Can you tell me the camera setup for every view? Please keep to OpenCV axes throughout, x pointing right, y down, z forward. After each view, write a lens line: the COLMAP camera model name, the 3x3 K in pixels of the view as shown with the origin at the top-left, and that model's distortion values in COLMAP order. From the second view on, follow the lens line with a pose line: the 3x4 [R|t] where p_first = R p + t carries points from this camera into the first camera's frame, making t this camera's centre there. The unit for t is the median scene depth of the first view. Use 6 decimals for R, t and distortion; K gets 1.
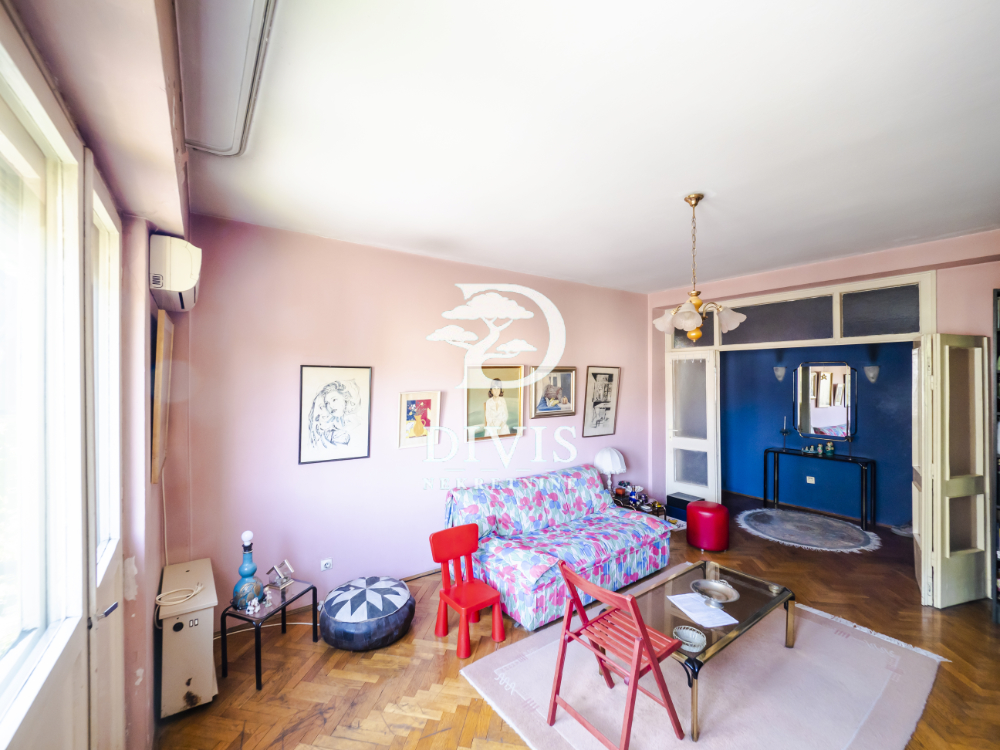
lens RADIAL K [[417.6, 0, 504.5], [0, 417.6, 366.7], [0, 0, 1]] dist [-0.001411, -0.000233]
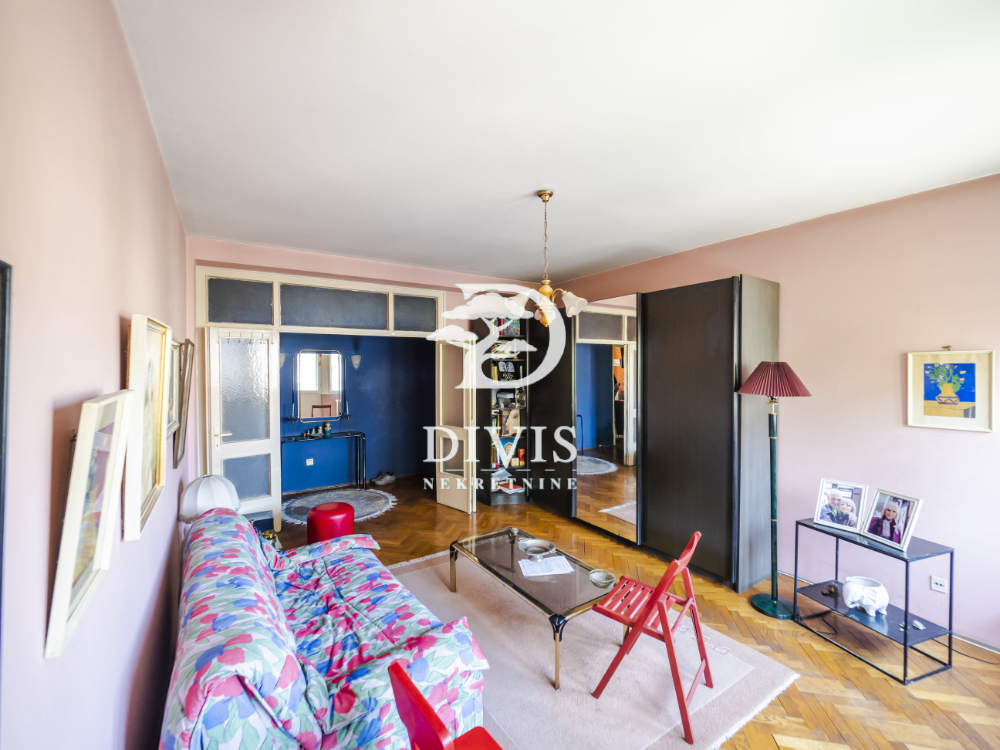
lens RADIAL K [[417.6, 0, 504.5], [0, 417.6, 366.7], [0, 0, 1]] dist [-0.001411, -0.000233]
pose [[0.068381, 0.002914, 0.997655, -0.335553], [-0.024549, 0.999698, -0.001237, 0.026180], [-0.997357, -0.024407, 0.068432, 0.540054]]
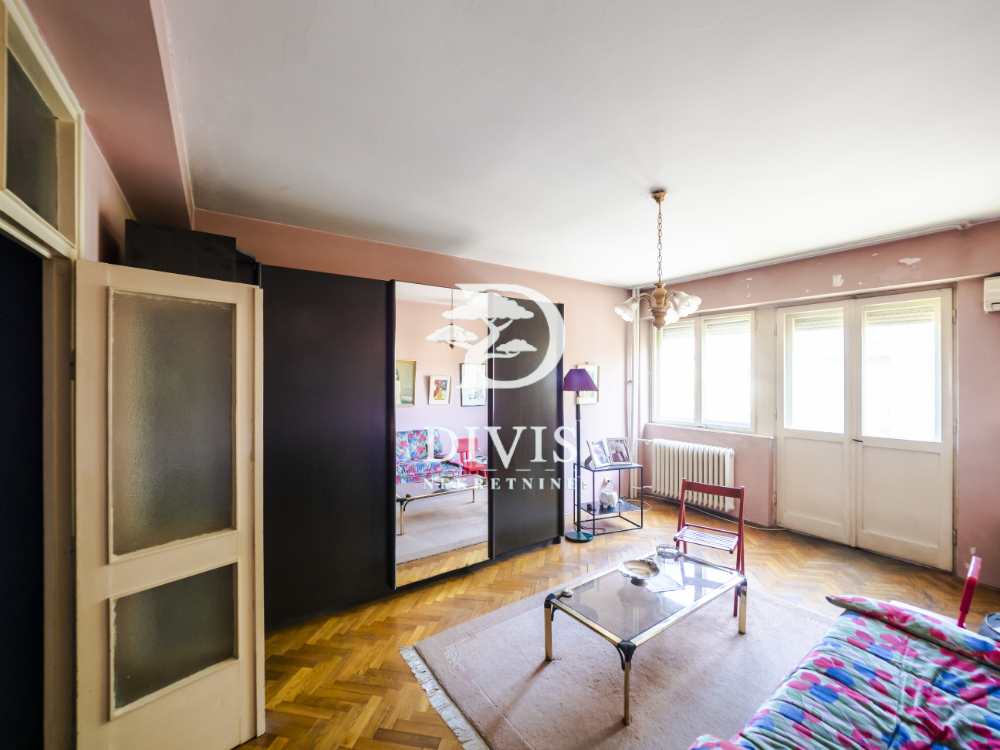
lens RADIAL K [[417.6, 0, 504.5], [0, 417.6, 366.7], [0, 0, 1]] dist [-0.001411, -0.000233]
pose [[-0.998887, 0.003653, 0.047020, 0.411243], [0.001218, 0.998662, -0.051706, 0.051622], [-0.047146, -0.051592, -0.997555, 1.087800]]
